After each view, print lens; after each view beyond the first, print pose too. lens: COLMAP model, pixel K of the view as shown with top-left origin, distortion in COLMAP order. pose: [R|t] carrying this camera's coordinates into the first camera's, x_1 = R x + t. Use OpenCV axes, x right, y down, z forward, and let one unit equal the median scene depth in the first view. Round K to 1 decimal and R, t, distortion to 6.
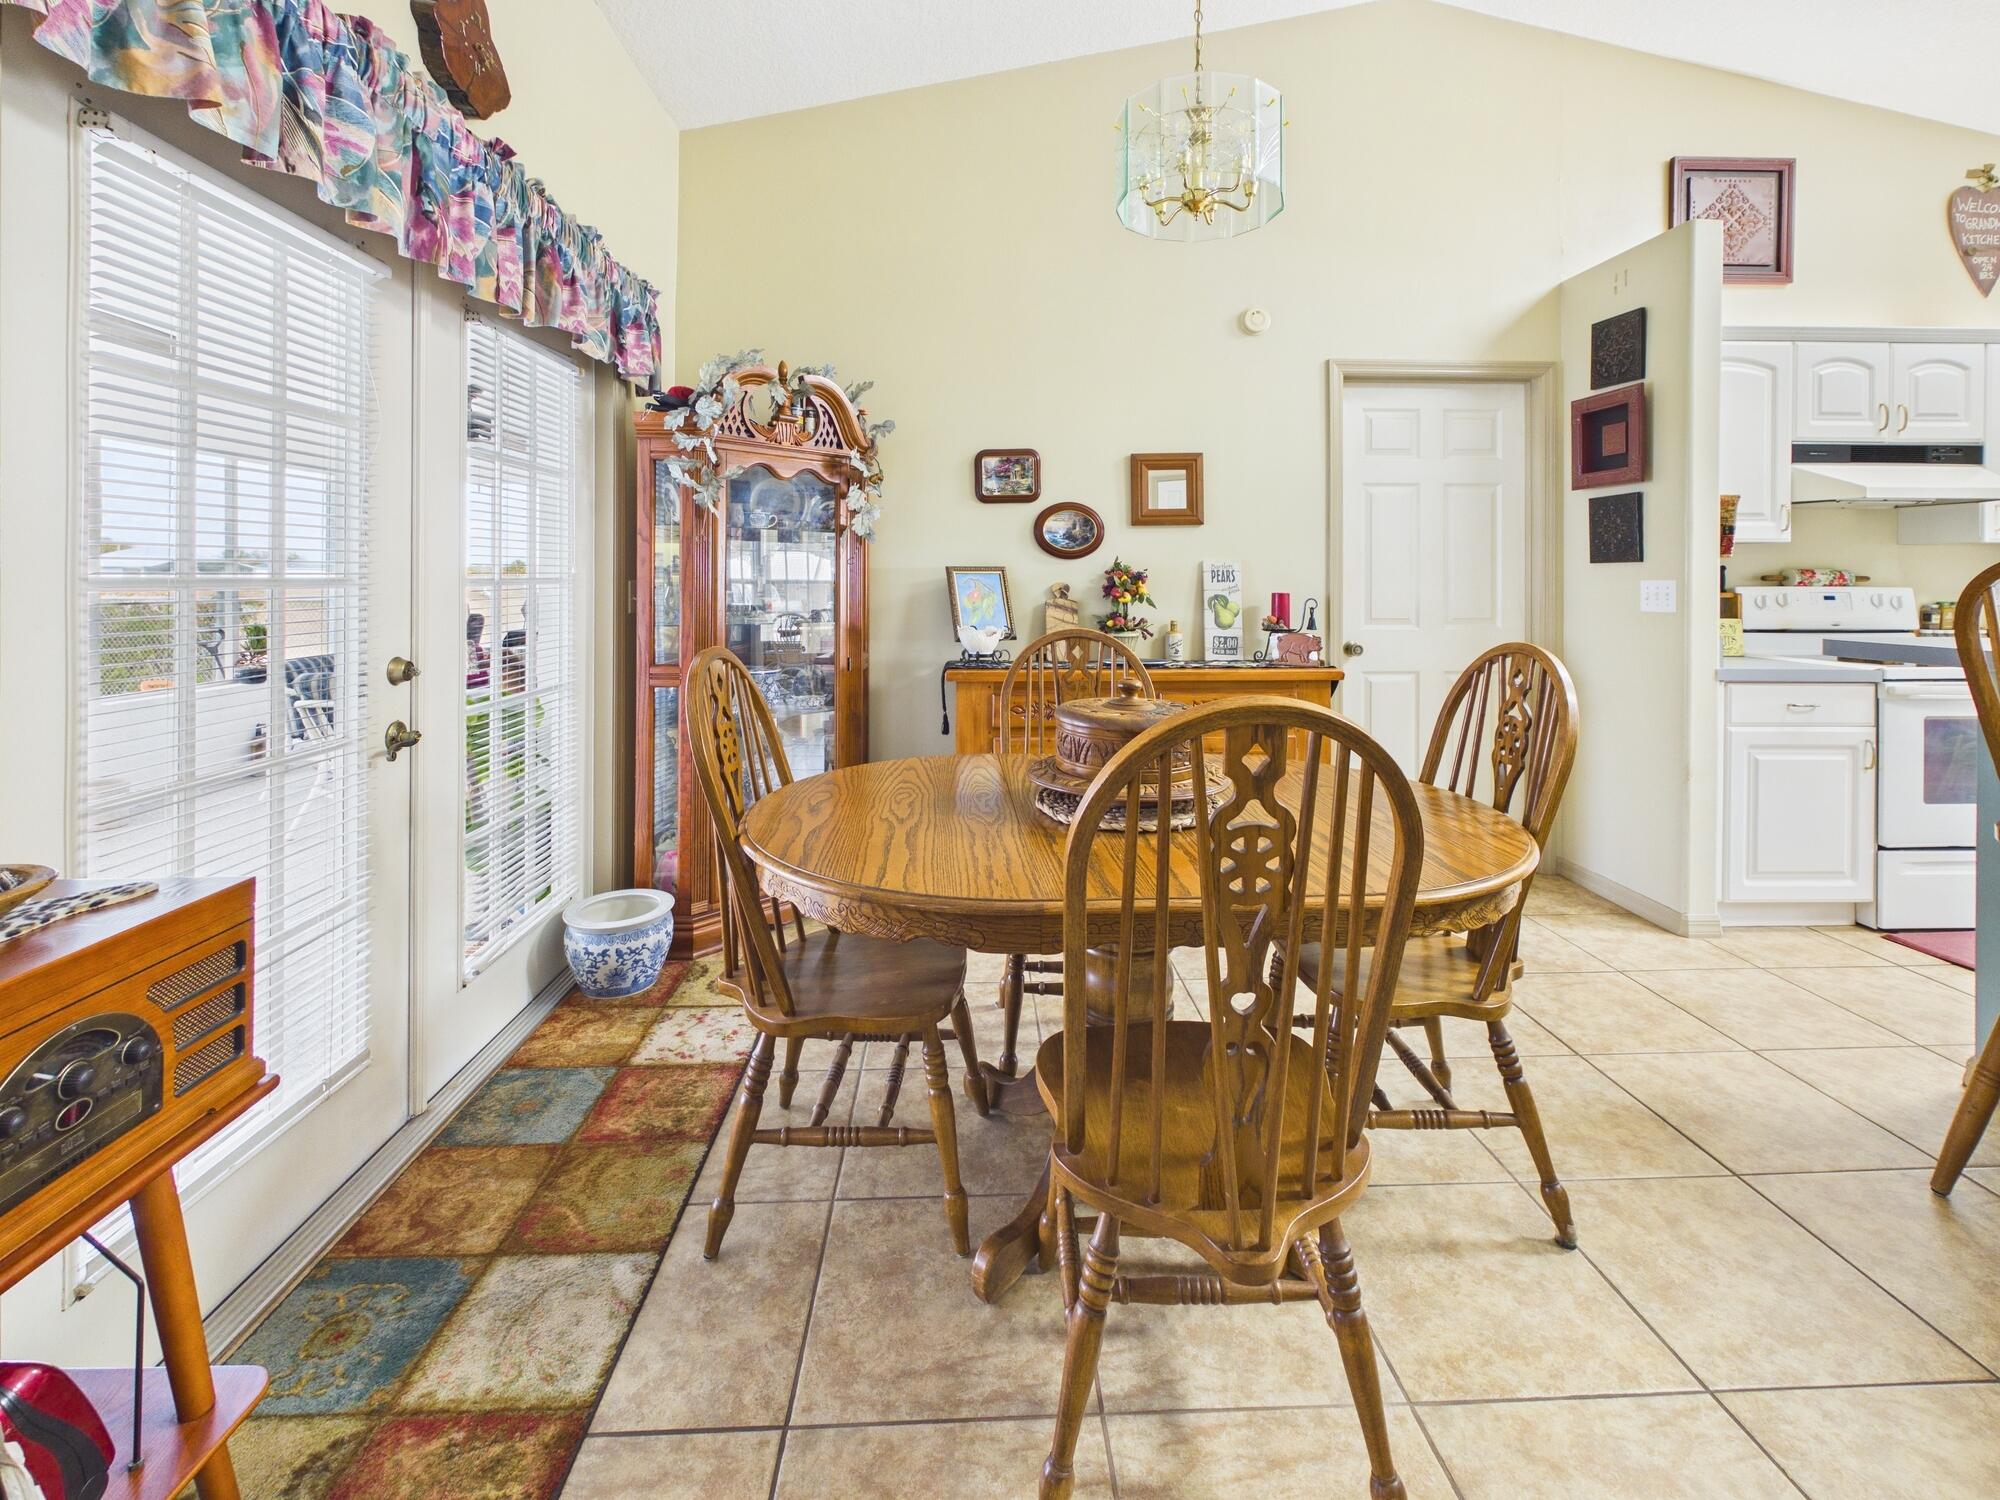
lens RADIAL K [[876.5, 0, 999.4], [0, 876.5, 579.1], [0, 0, 1]] dist [0.000970, 0.000091]
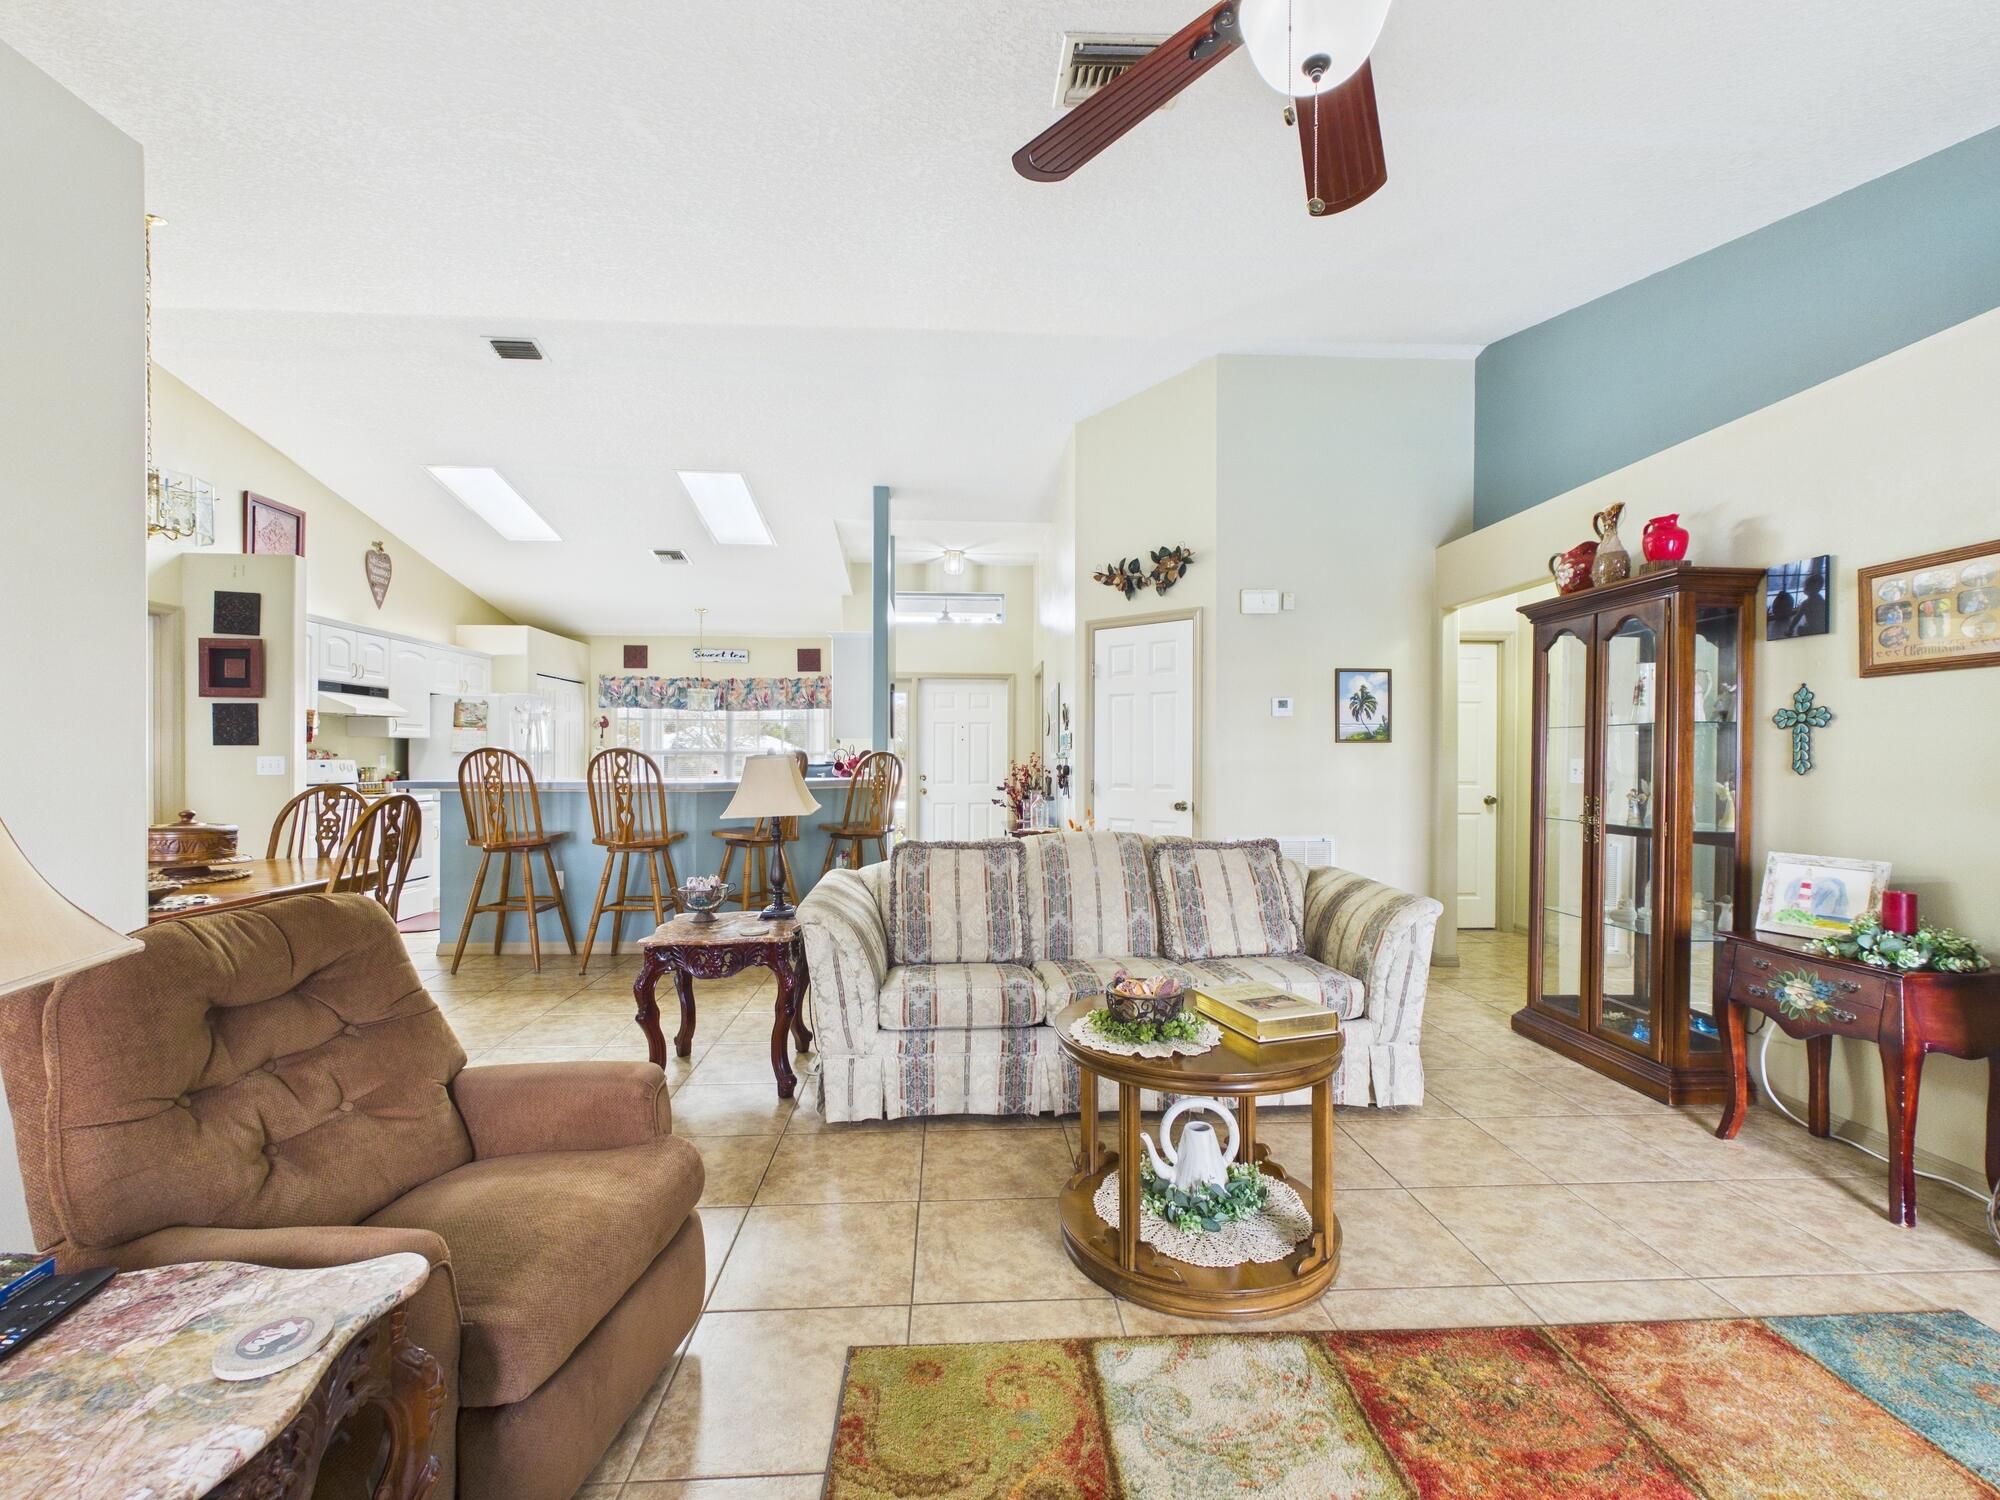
lens RADIAL K [[876.5, 0, 1001.1], [0, 876.5, 758.8], [0, 0, 1]] dist [0.000970, 0.000091]
pose [[-0.021096, -0.005291, 0.999763, -0.921848], [-0.000930, 0.999986, 0.005273, -0.003926], [-0.999777, -0.000818, -0.021100, -0.362158]]
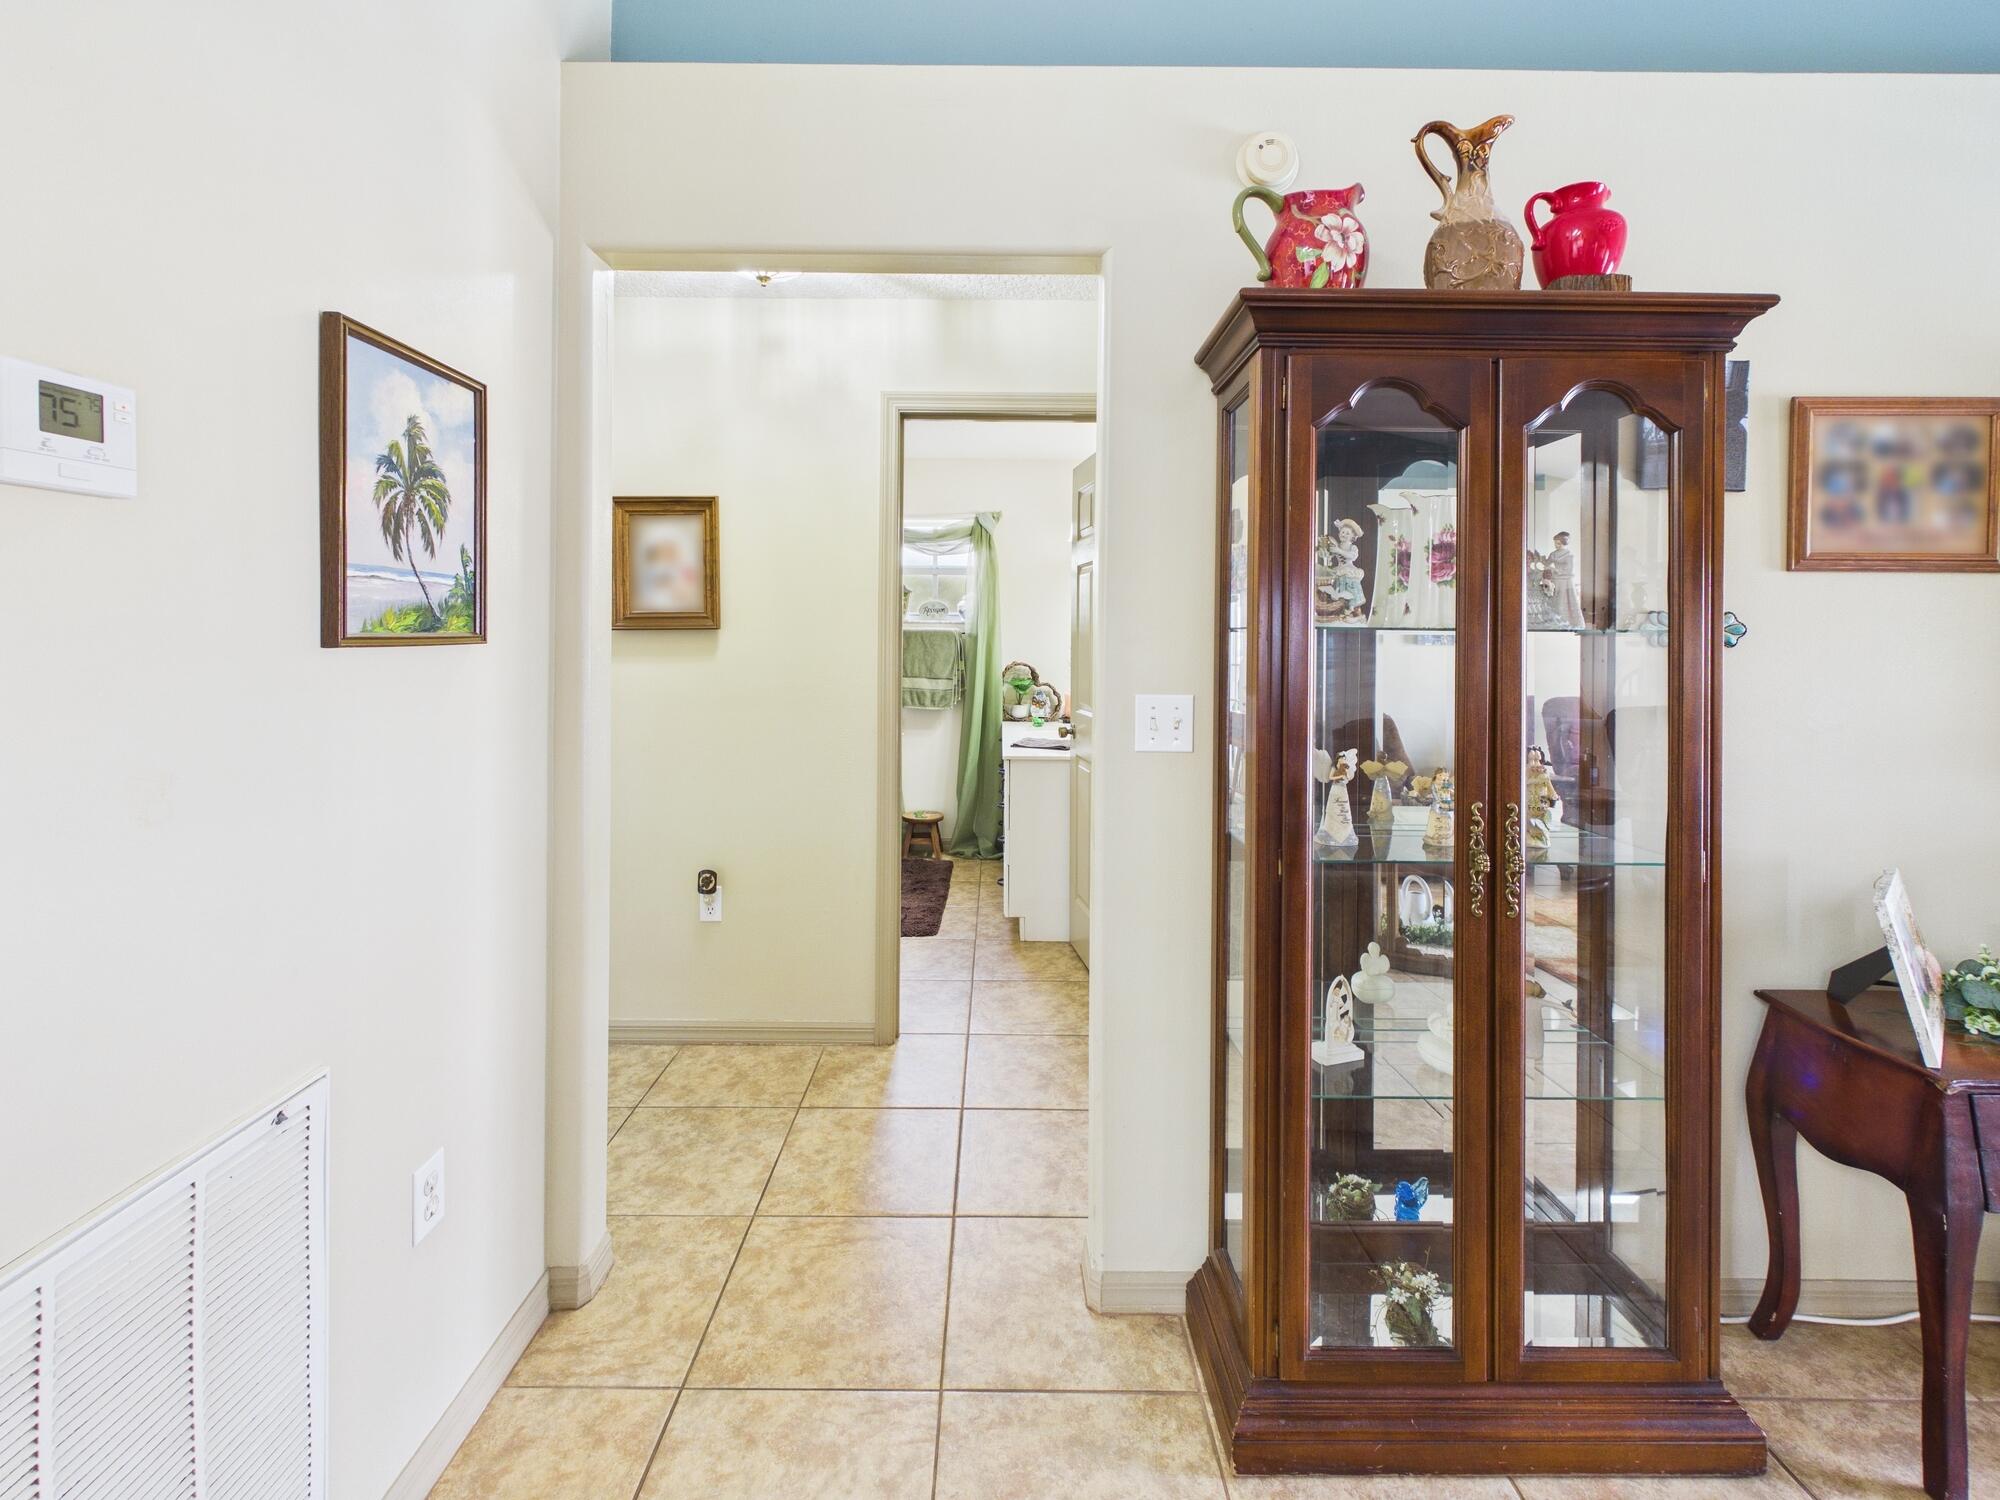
lens RADIAL K [[883.2, 0, 1001.9], [0, 883.2, 639.8], [0, 0, 1]] dist [-0.000629, -0.000124]
pose [[-0.999142, -0.014238, 0.038891, 0.329100], [-0.013848, 0.999851, 0.010277, -0.035051], [-0.039032, 0.009730, -0.999191, -0.649686]]
